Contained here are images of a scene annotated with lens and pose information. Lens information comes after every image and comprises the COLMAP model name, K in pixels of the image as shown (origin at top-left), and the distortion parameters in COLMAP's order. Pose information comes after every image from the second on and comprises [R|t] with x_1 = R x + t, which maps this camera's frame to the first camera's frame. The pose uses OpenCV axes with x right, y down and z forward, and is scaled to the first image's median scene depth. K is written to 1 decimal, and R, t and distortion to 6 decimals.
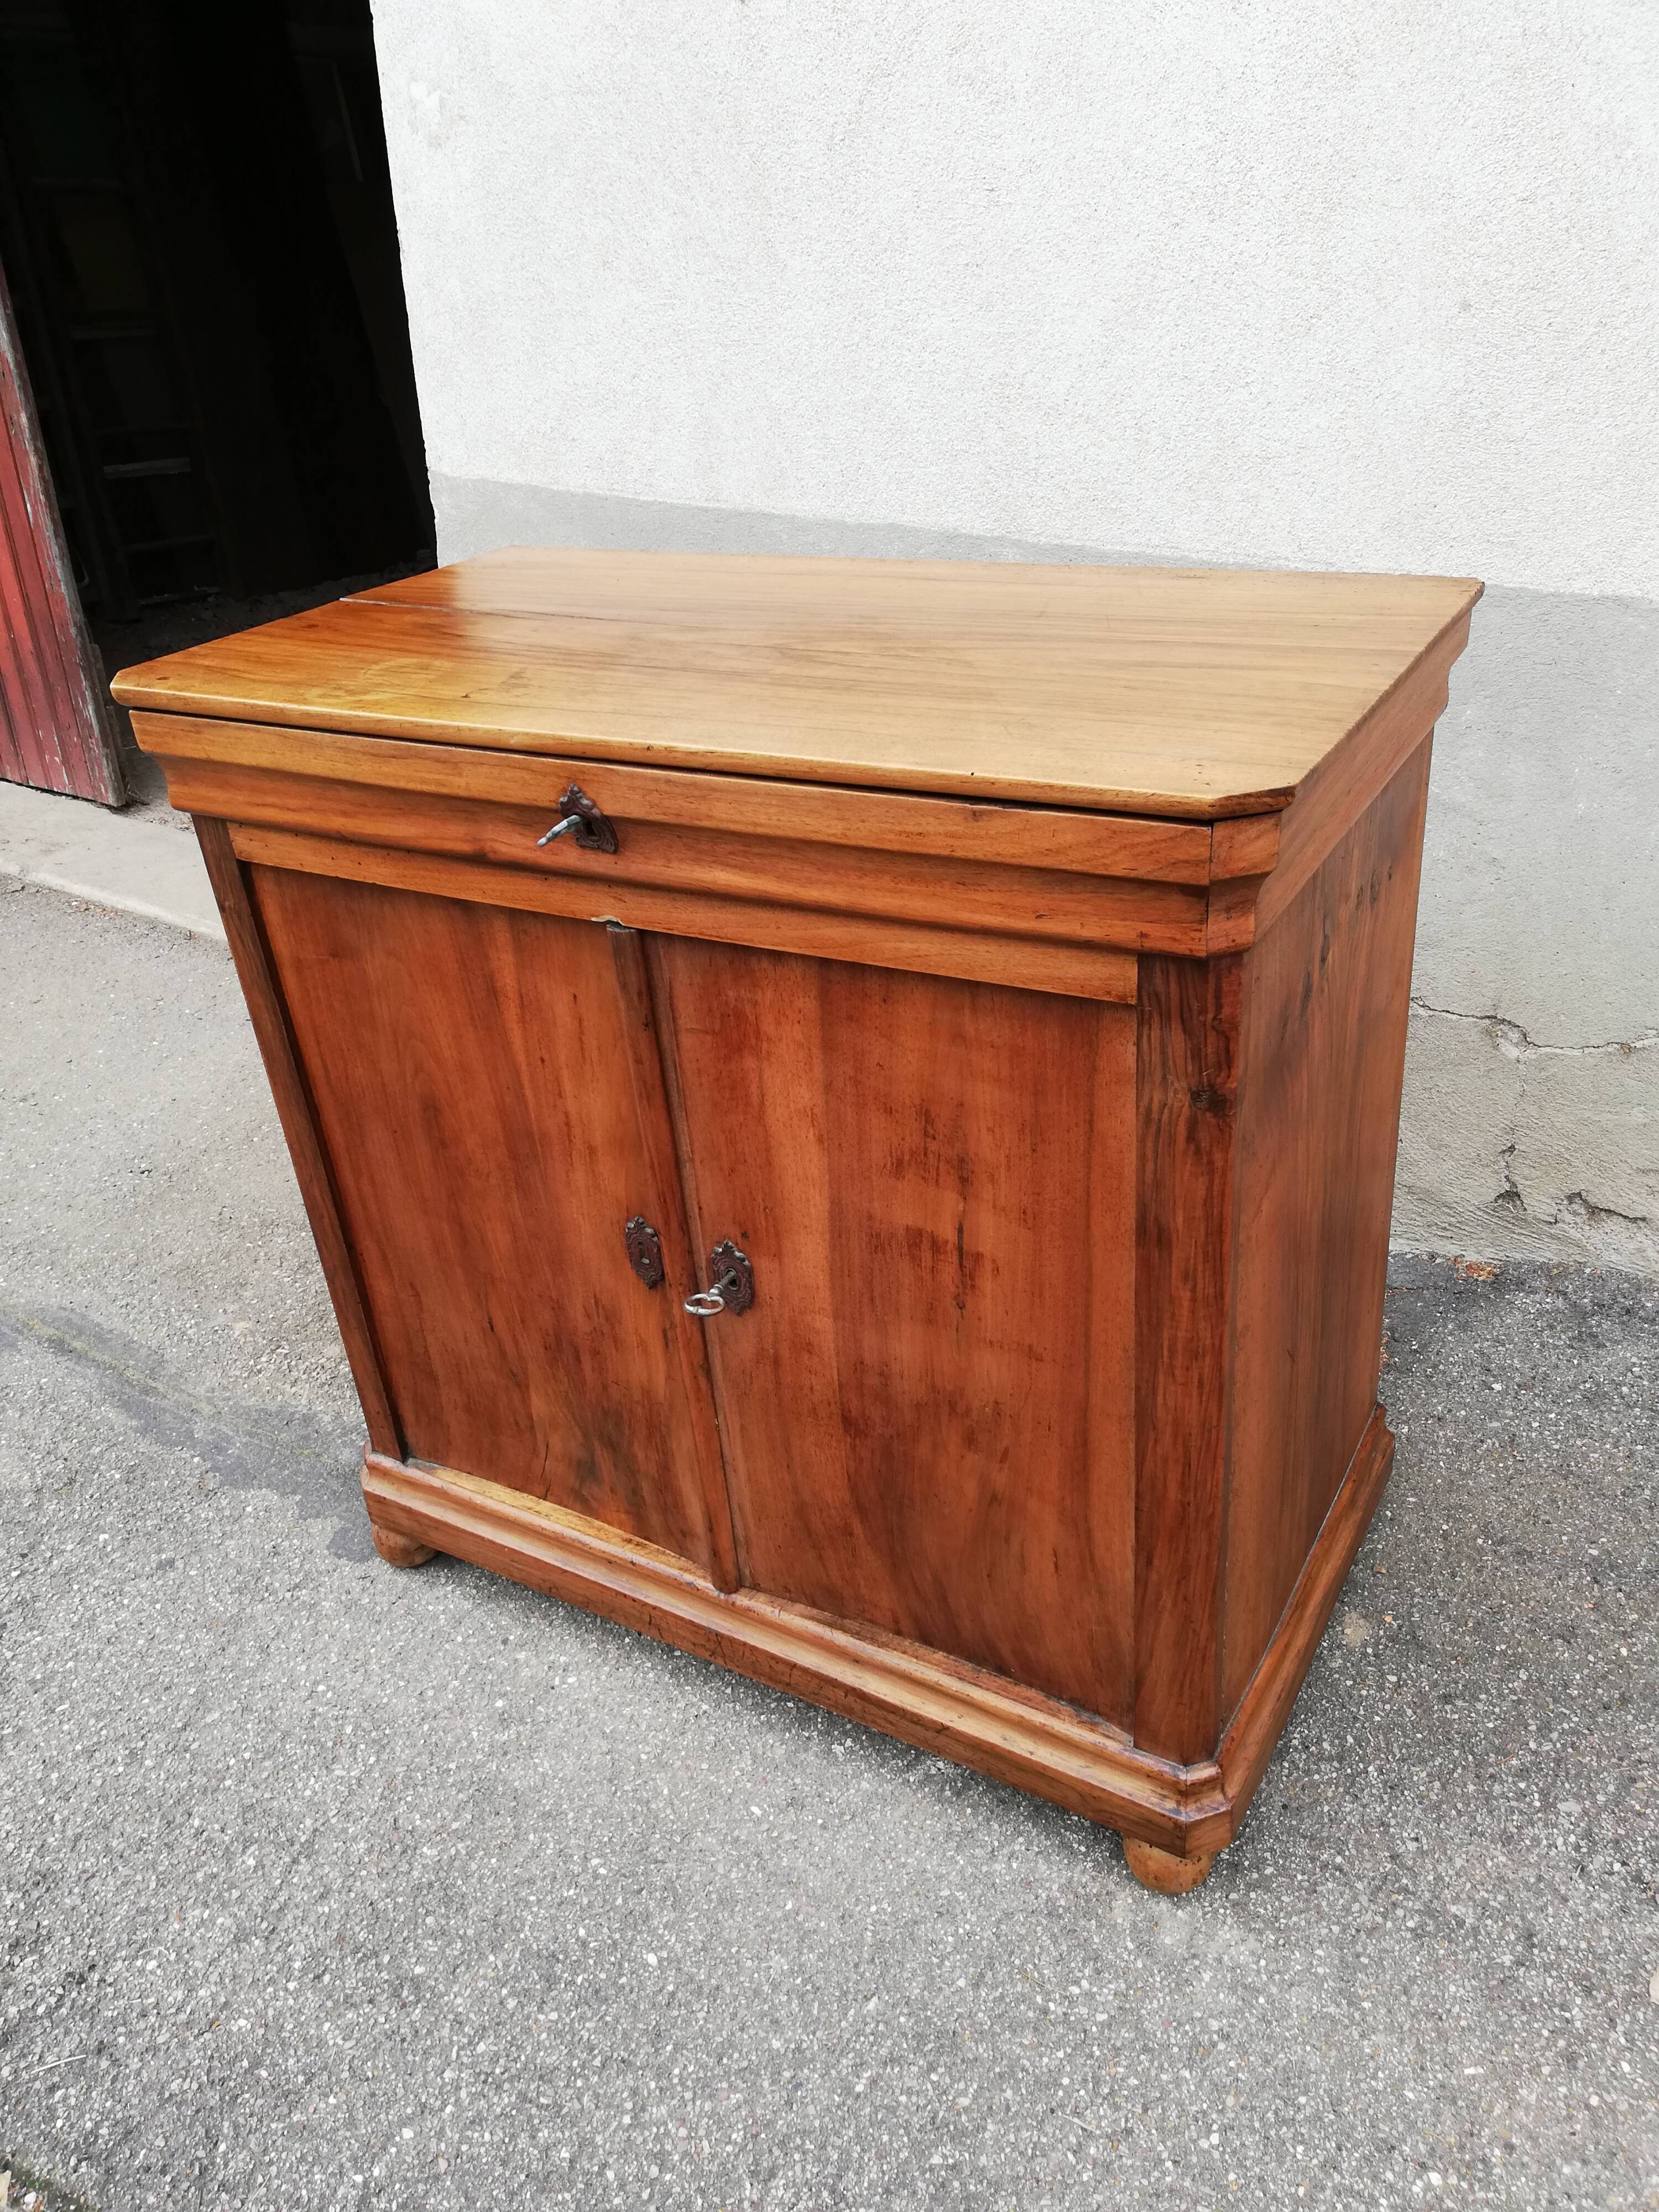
lens RADIAL K [[1658.5, 0, 826.1], [0, 1658.5, 1114.8], [0, 0, 1]] dist [0.039756, -0.053349]
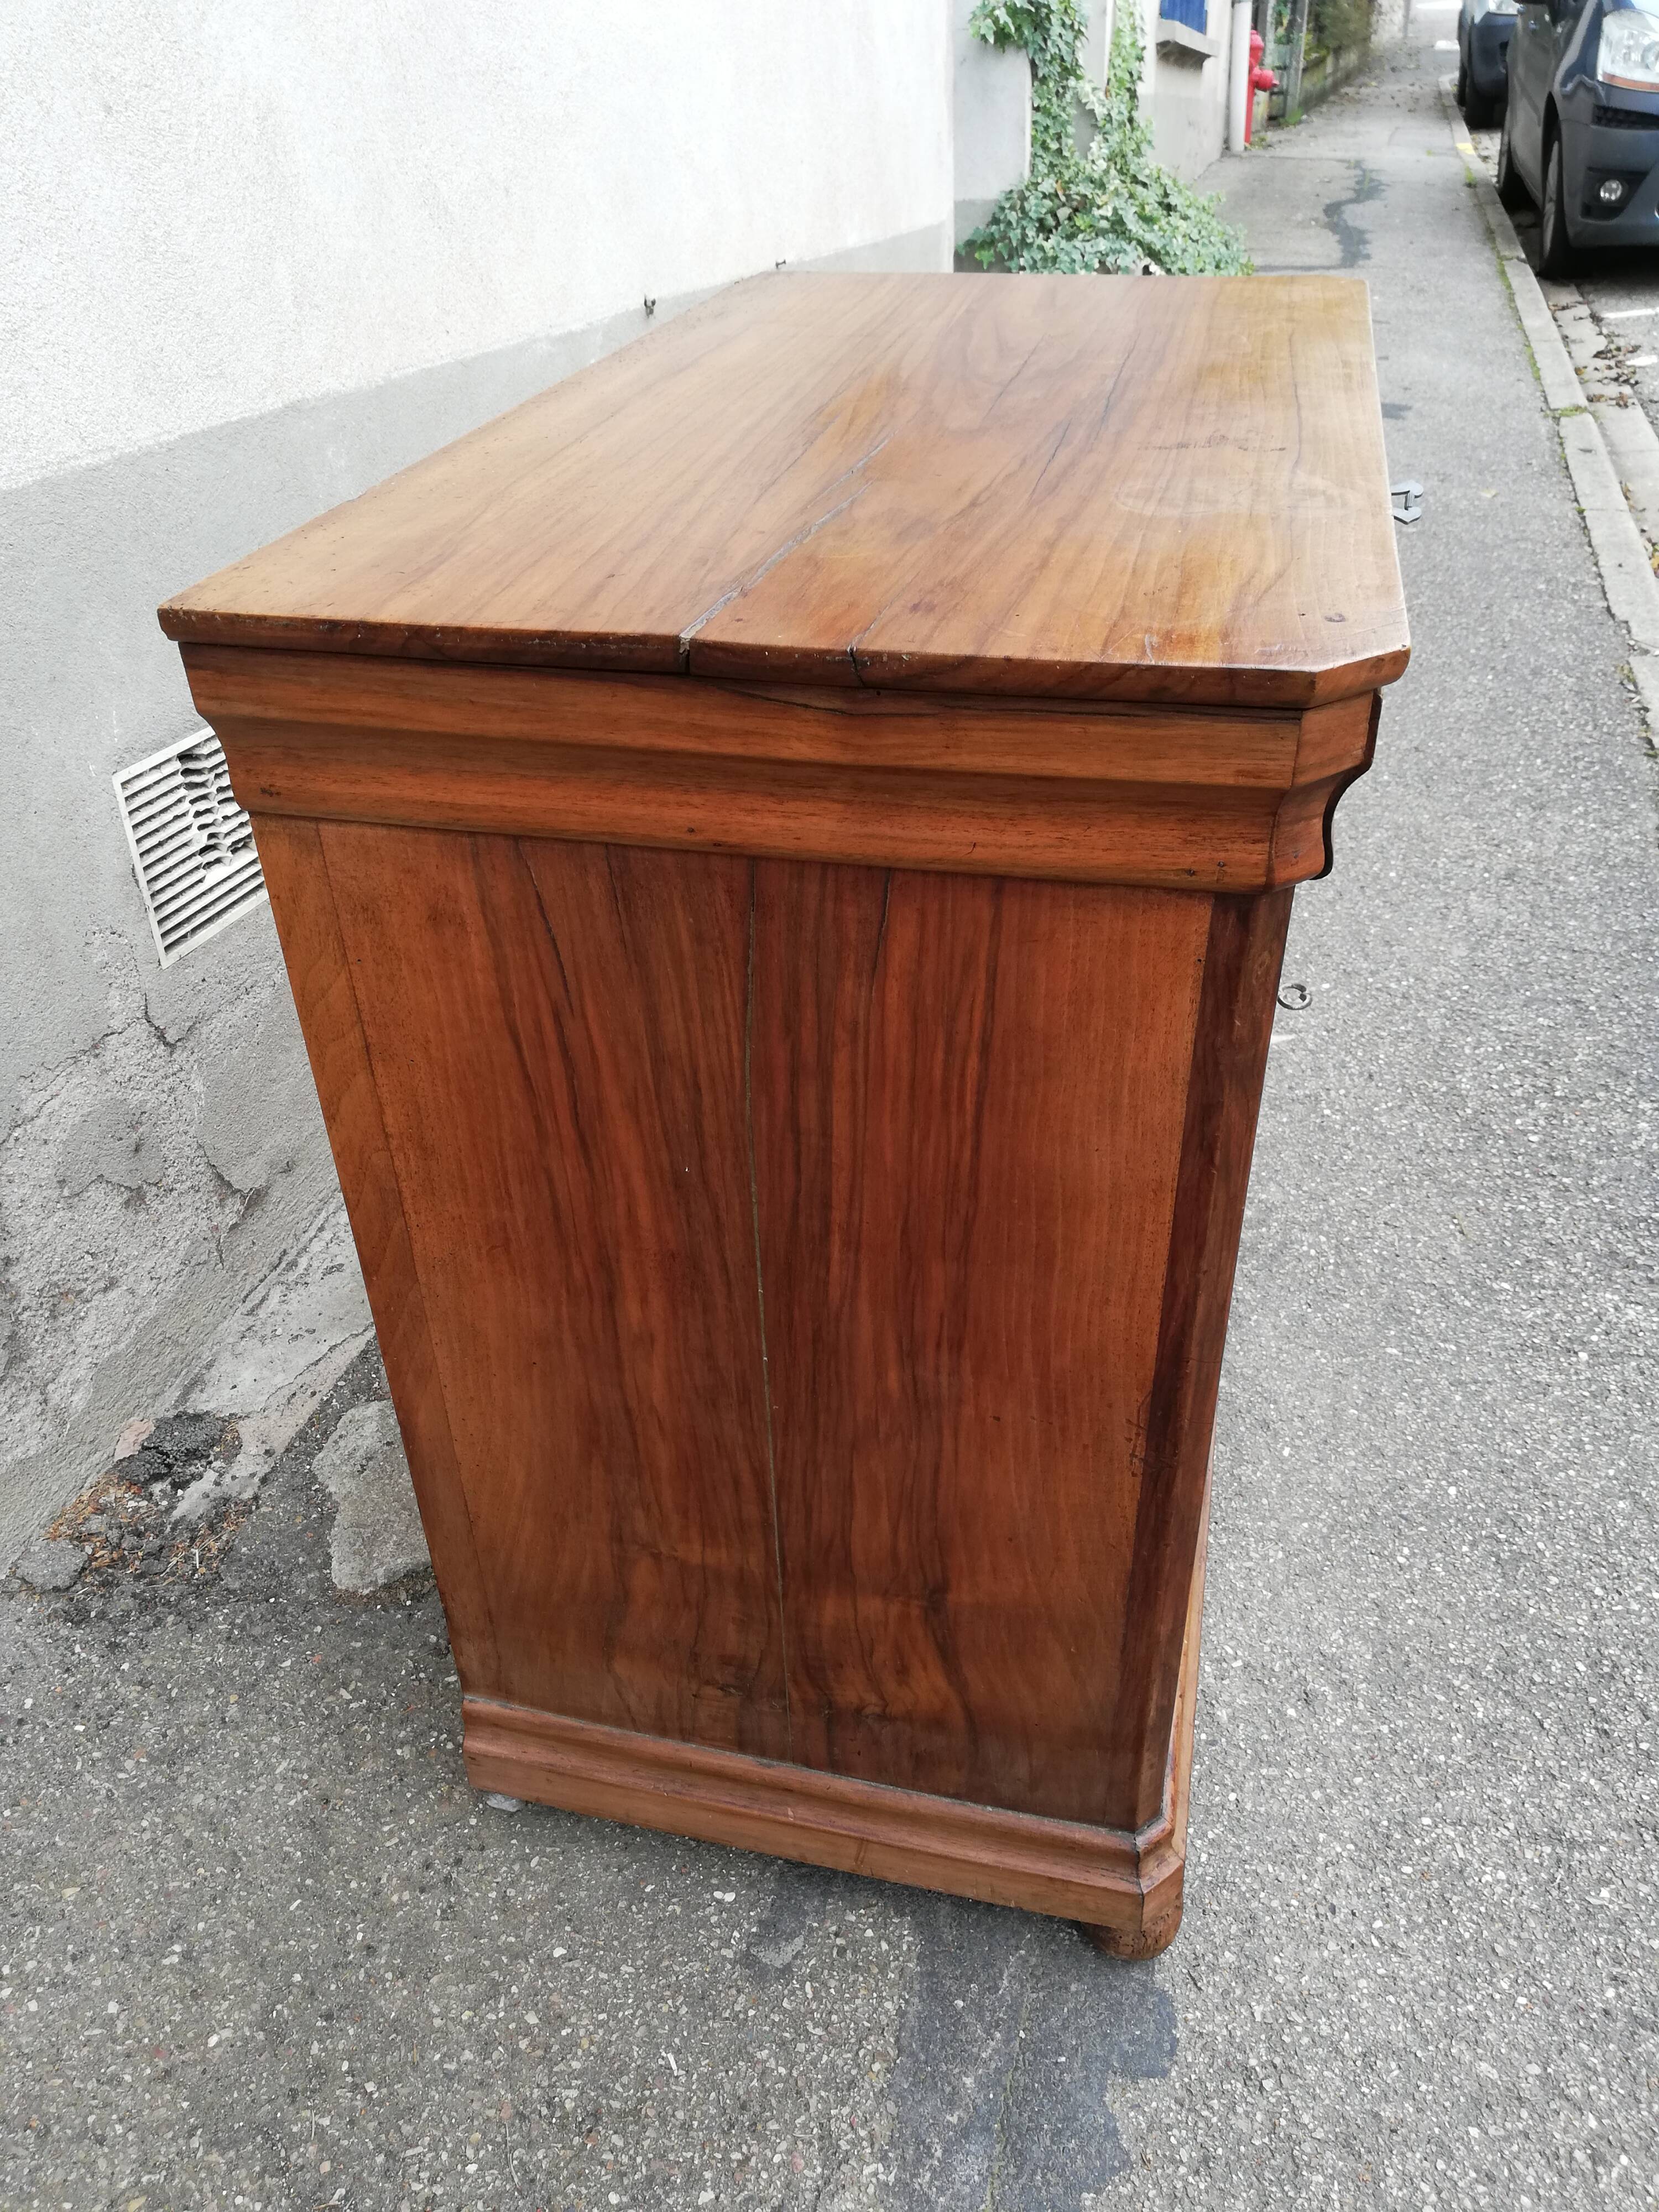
lens RADIAL K [[1676.4, 0, 837.6], [0, 1676.4, 1119.3], [0, 0, 1]] dist [0.031834, -0.050642]
pose [[-0.291650, -0.465349, 0.835697, -0.806933], [0.510613, 0.663040, 0.547405, -0.491284], [-0.808836, 0.586368, 0.044237, 1.122536]]
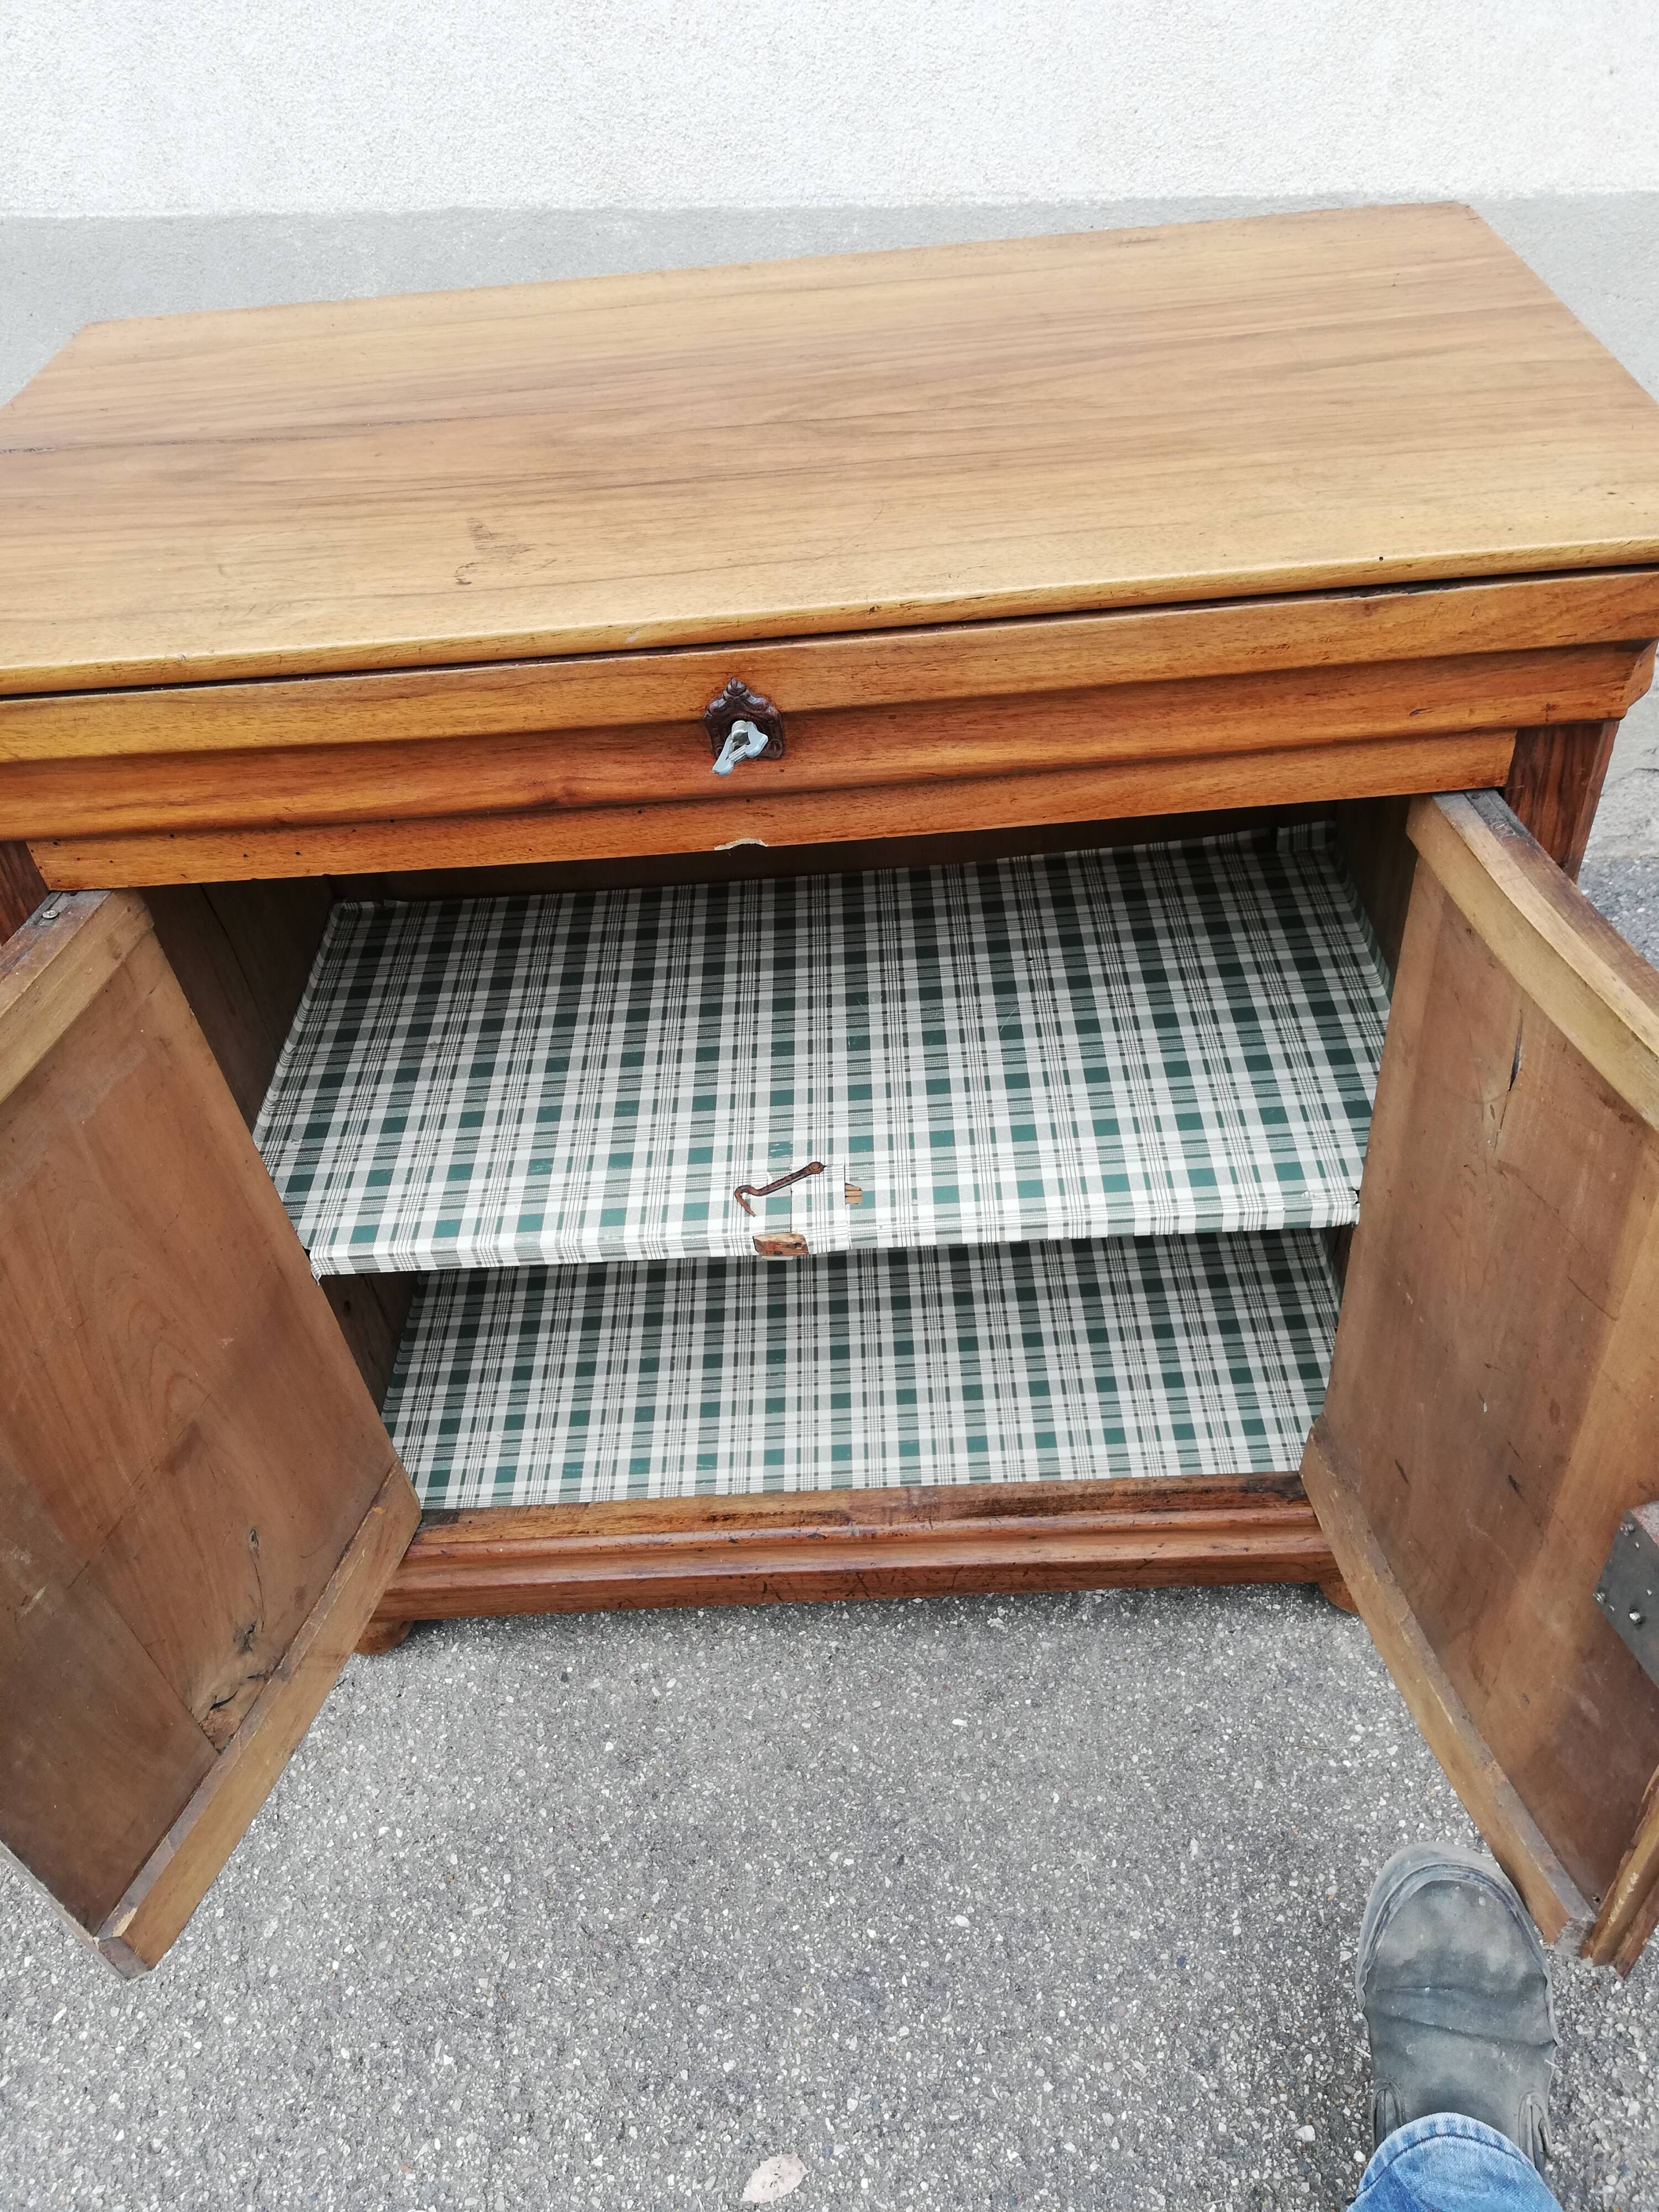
lens RADIAL K [[1672.4, 0, 832.6], [0, 1672.4, 1117.3], [0, 0, 1]] dist [0.035869, -0.054986]
pose [[0.867034, -0.334166, 0.369575, -0.354884], [0.257815, 0.935620, 0.241136, -0.147470], [-0.426361, -0.113791, 0.897367, 0.246554]]
